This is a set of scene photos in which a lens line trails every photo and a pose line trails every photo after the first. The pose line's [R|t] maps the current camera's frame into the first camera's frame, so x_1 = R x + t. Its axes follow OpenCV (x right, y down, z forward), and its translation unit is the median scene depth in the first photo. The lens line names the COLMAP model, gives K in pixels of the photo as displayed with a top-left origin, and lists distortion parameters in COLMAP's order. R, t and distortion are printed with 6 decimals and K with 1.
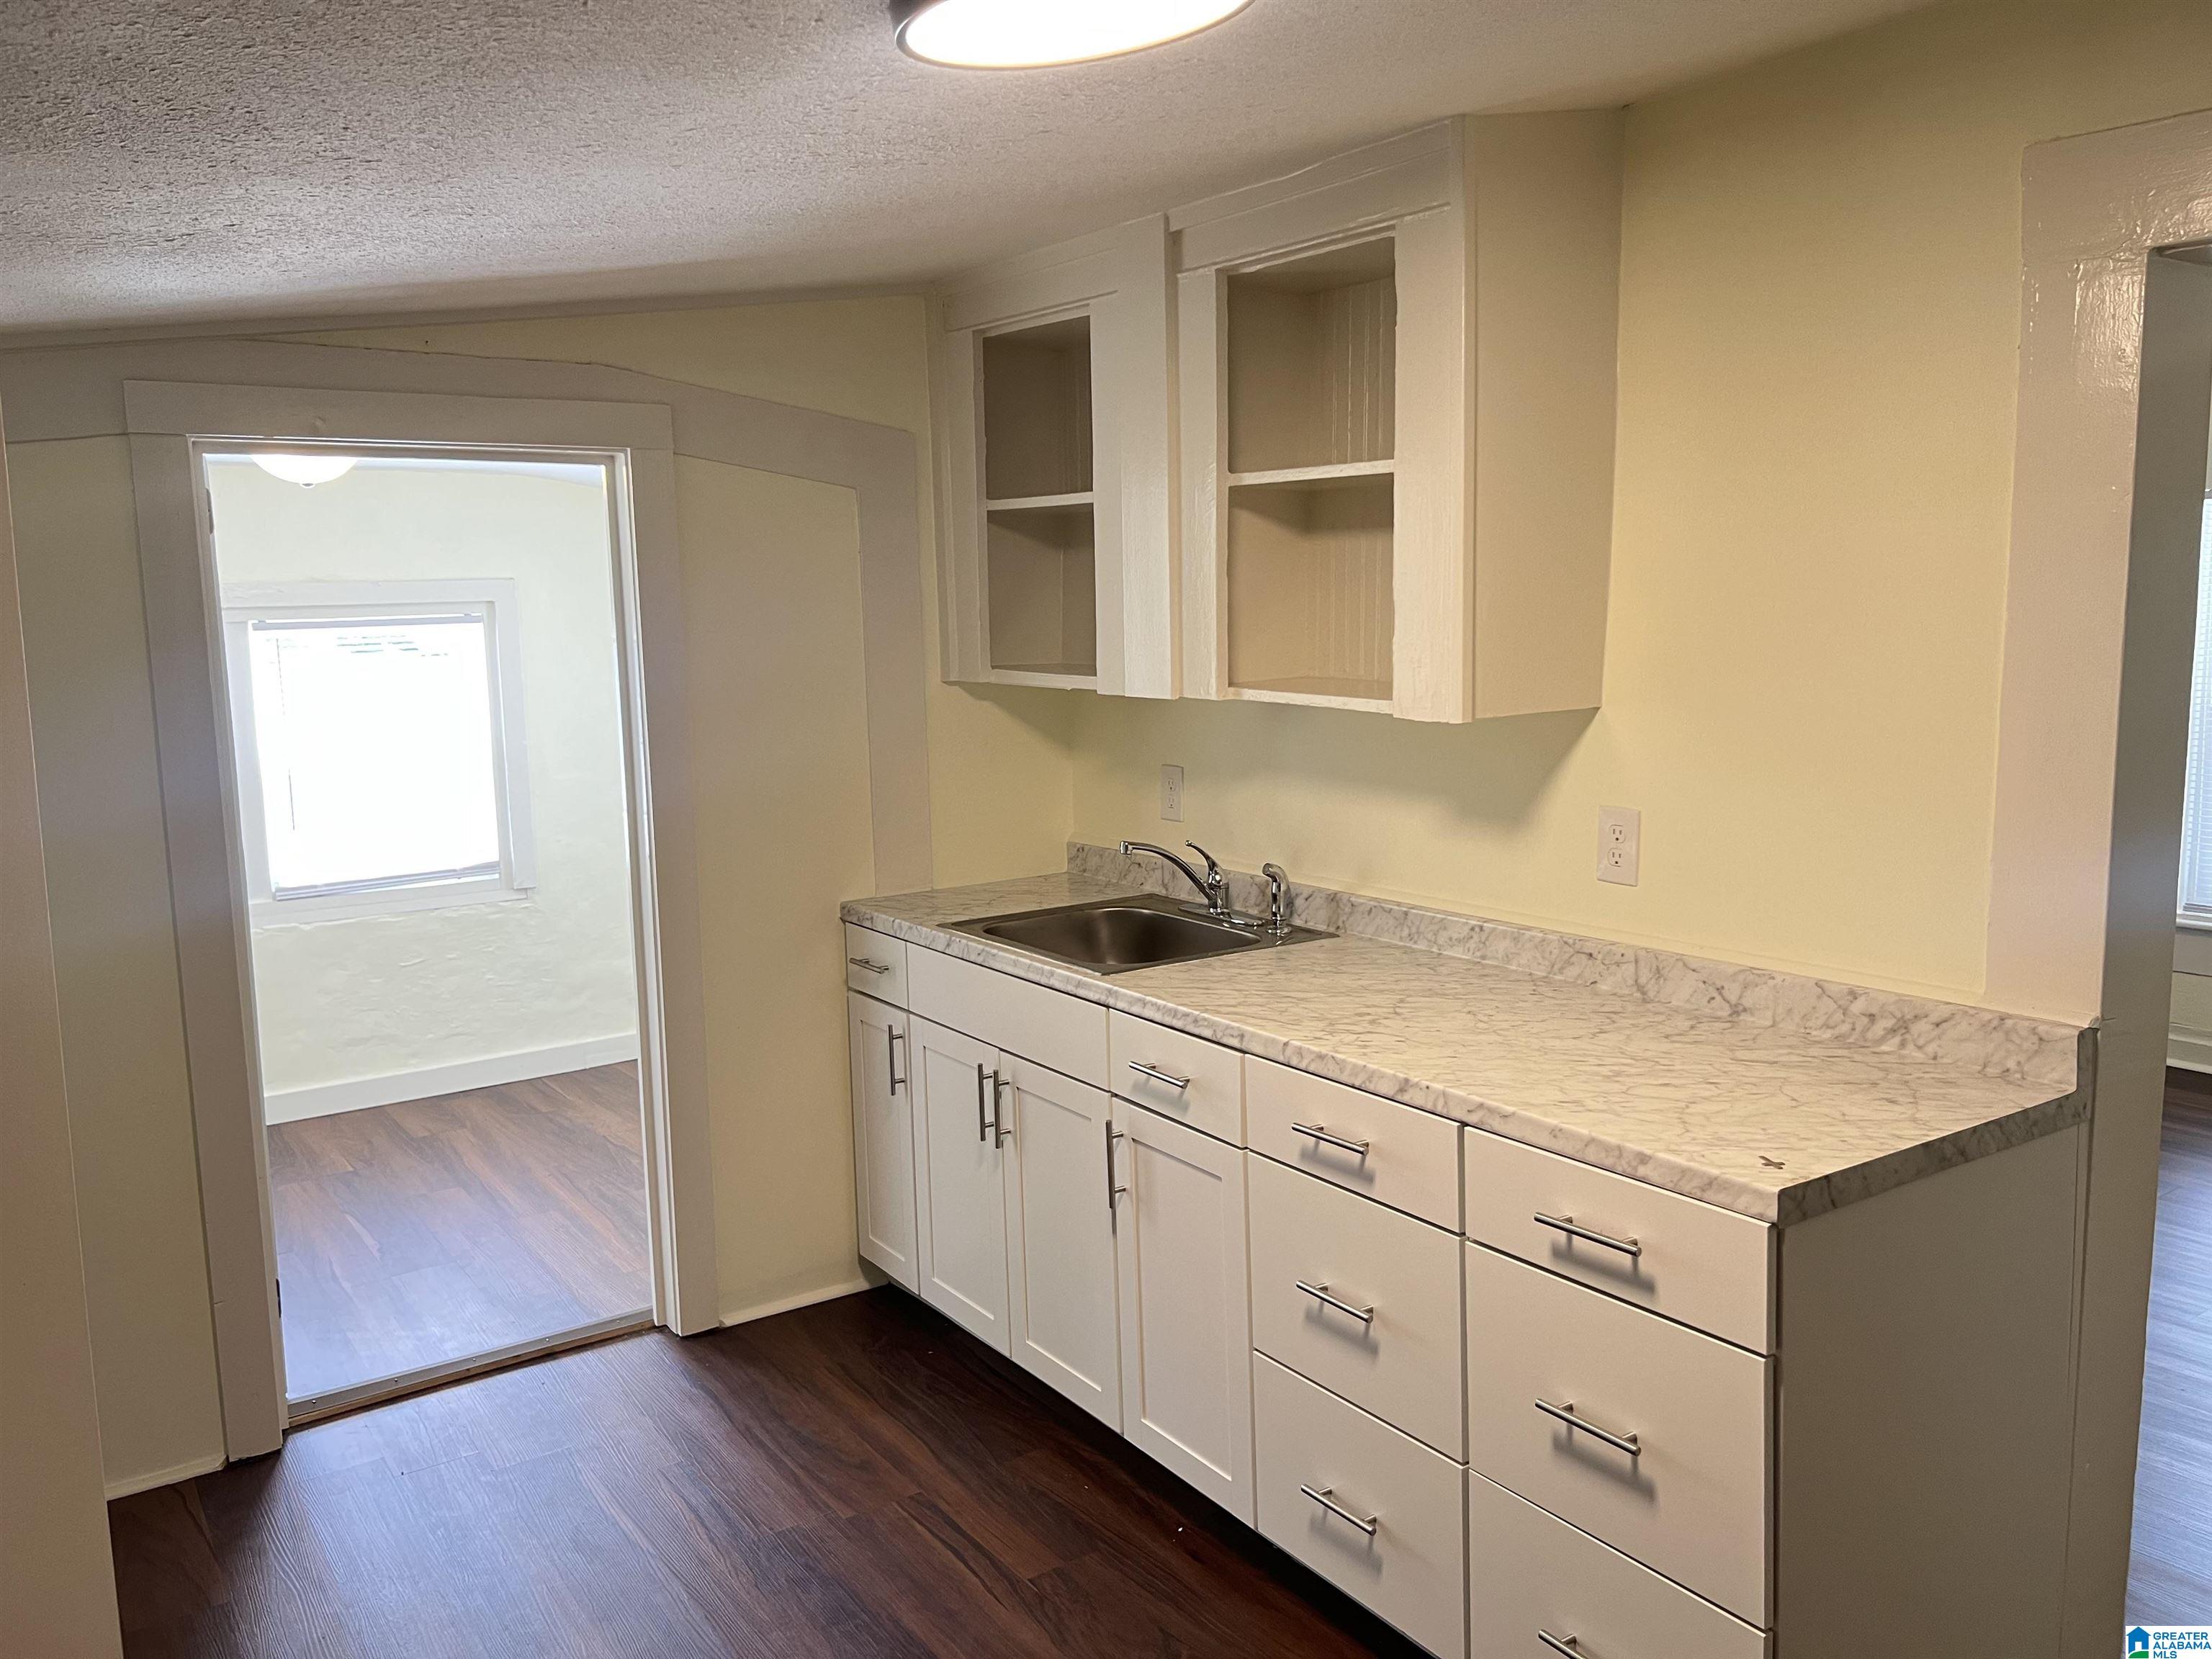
lens RADIAL K [[1711.9, 0, 1104.8], [0, 1711.9, 835.7], [0, 0, 1]] dist [0.062840, -0.037209]
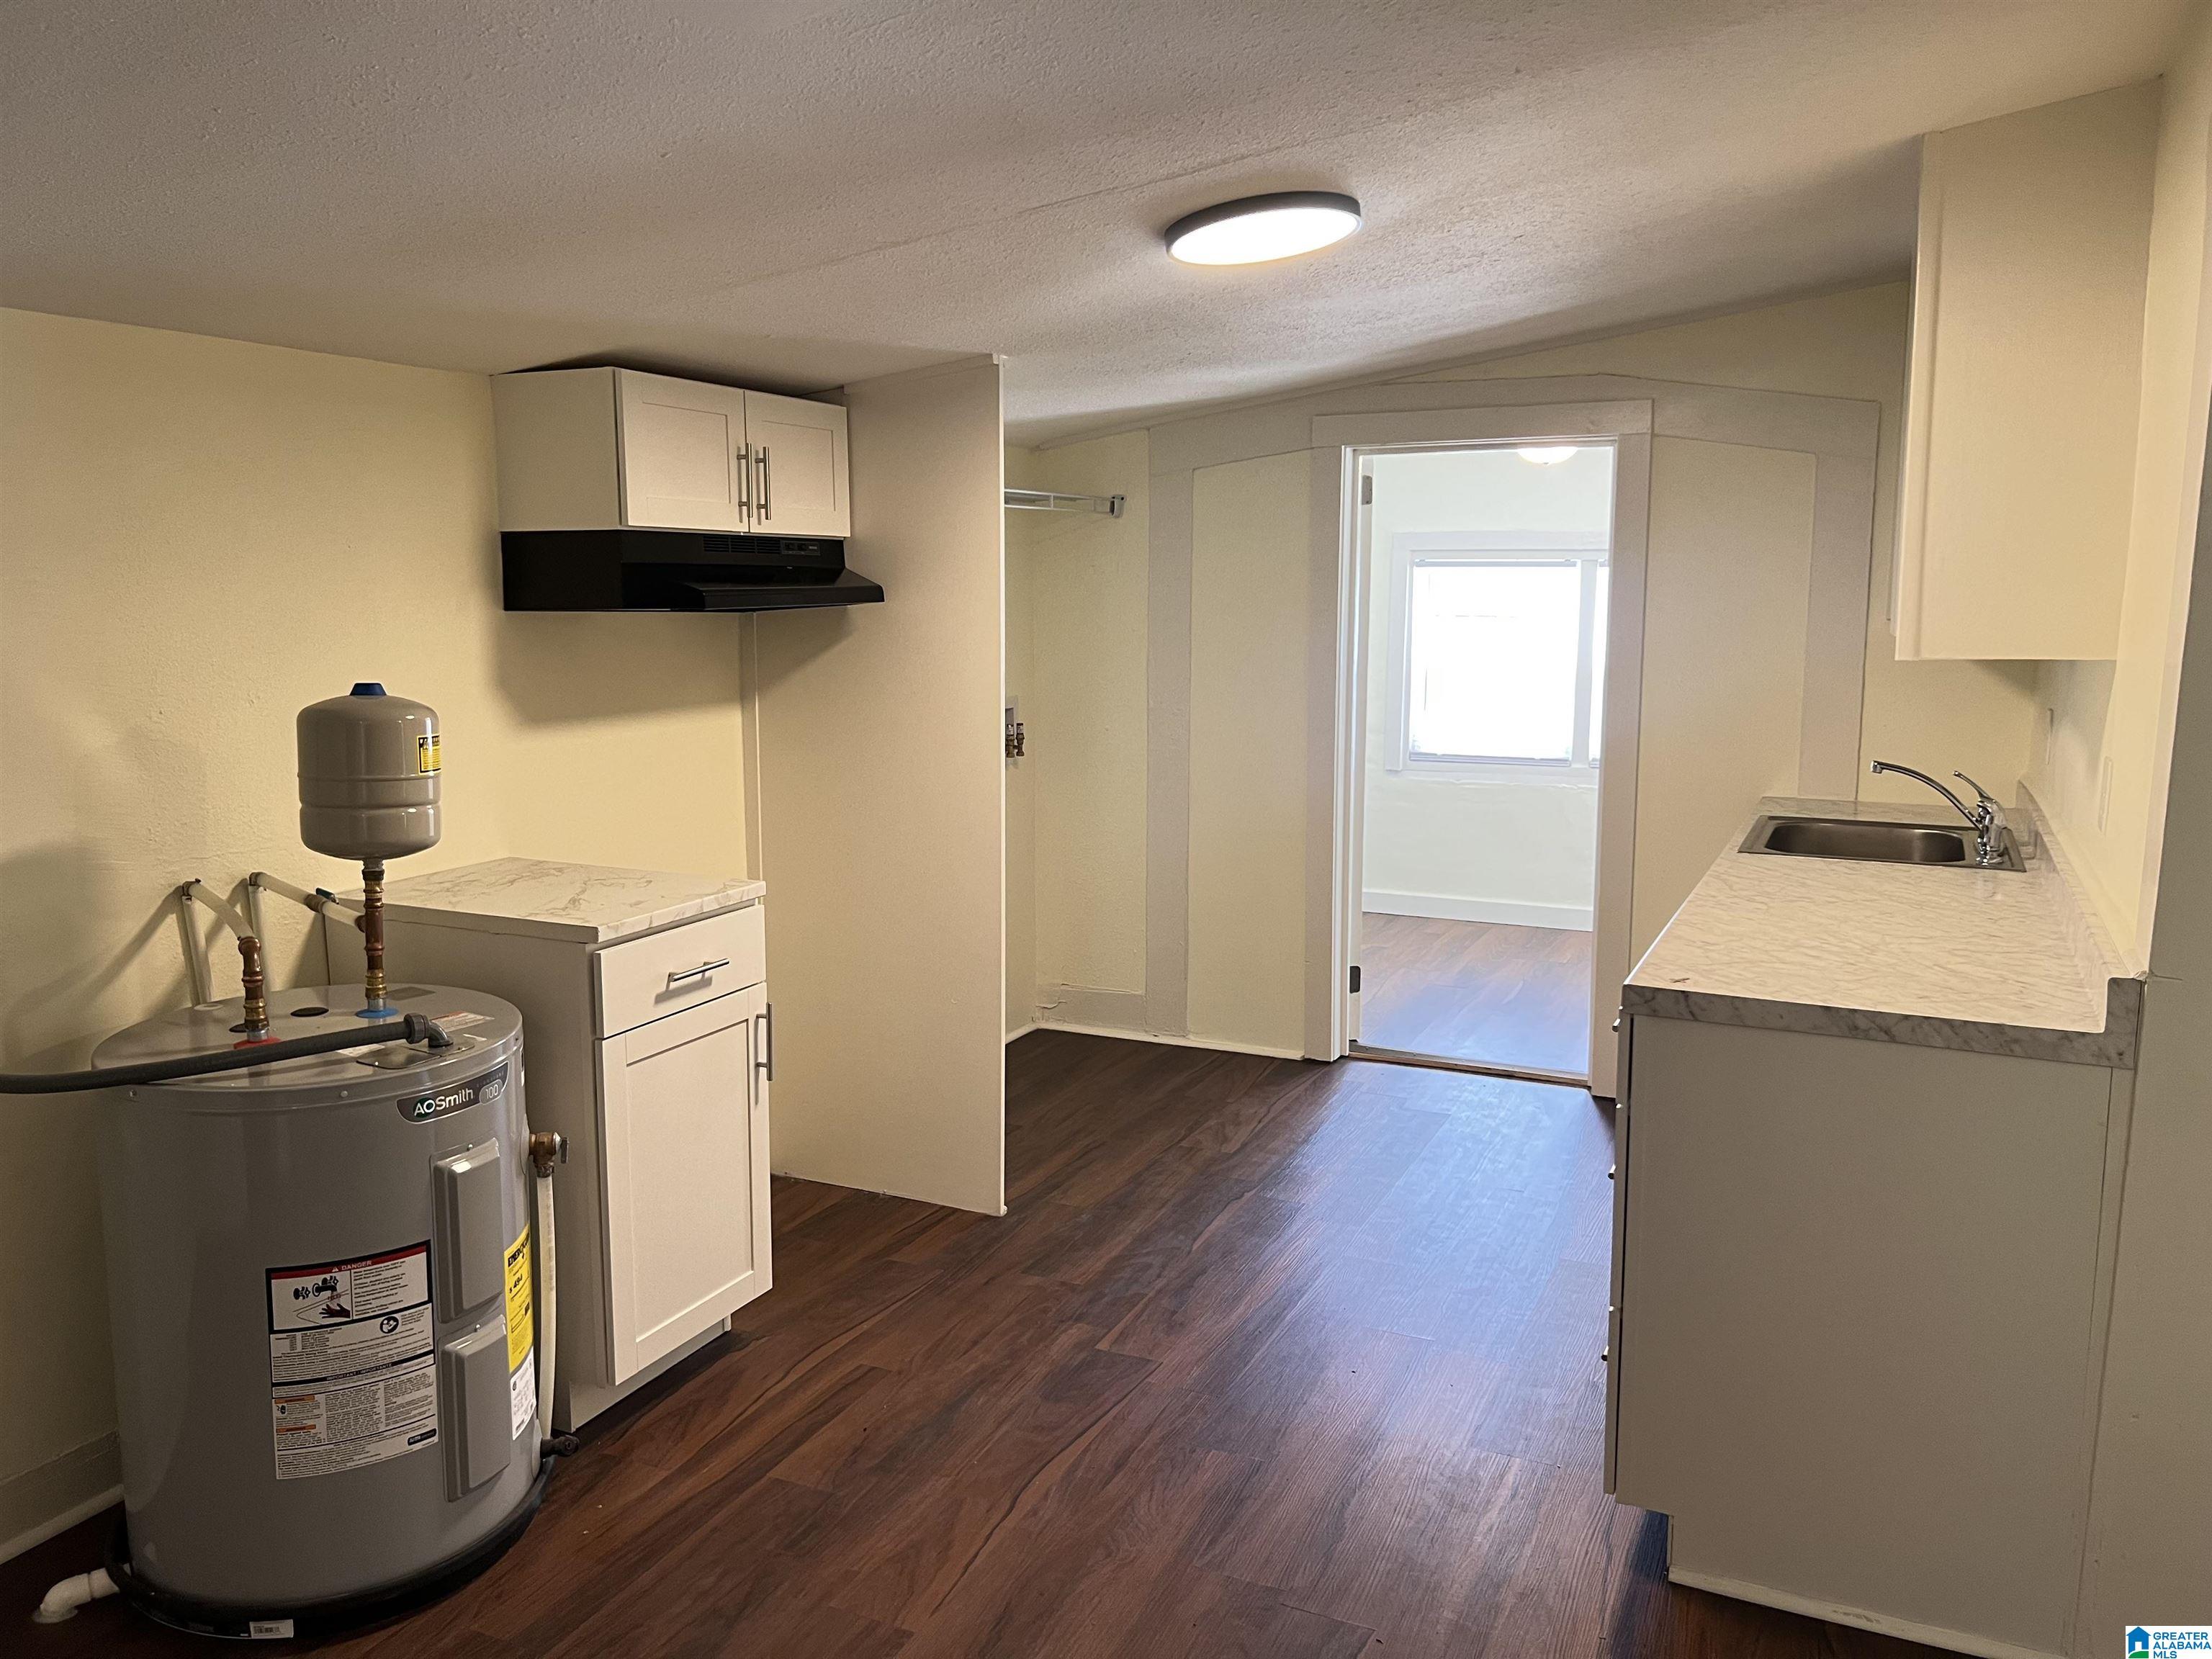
lens RADIAL K [[1711.9, 0, 1108.6], [0, 1711.9, 822.8], [0, 0, 1]] dist [0.062840, -0.037209]
pose [[0.506239, 0.151870, -0.848916, 0.879470], [-0.135559, 0.986148, 0.095582, 0.002761], [0.851672, 0.066691, 0.519814, -0.041427]]
